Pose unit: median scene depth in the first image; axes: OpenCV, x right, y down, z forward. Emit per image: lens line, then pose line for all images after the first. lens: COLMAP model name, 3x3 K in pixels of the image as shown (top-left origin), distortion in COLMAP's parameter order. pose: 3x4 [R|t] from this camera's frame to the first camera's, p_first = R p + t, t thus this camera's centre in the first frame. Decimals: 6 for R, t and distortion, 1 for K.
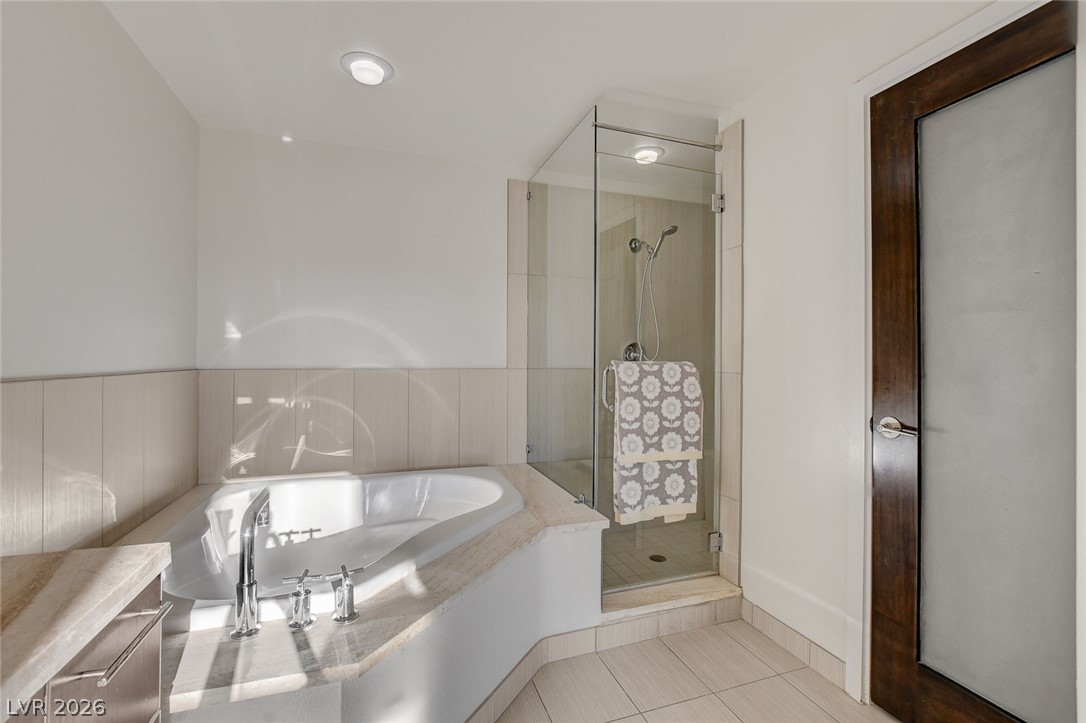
lens RADIAL K [[469.1, 0, 541.7], [0, 469.1, 355.9], [0, 0, 1]] dist [-0.023605, 0.000906]
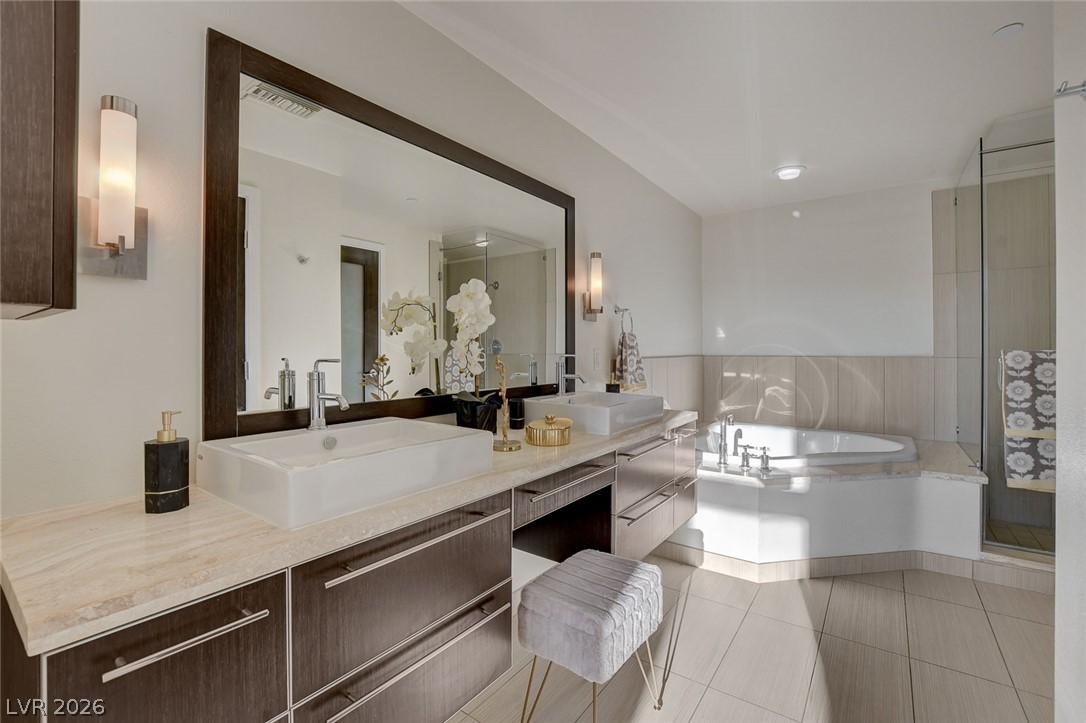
lens RADIAL K [[474.2, 0, 541.9], [0, 474.2, 352.2], [0, 0, 1]] dist [-0.013758, 0.000937]
pose [[0.572642, -0.001952, -0.819803, 0.460598], [0.014477, 0.999865, 0.007732, -0.009080], [0.819678, -0.016296, 0.572593, -0.640156]]
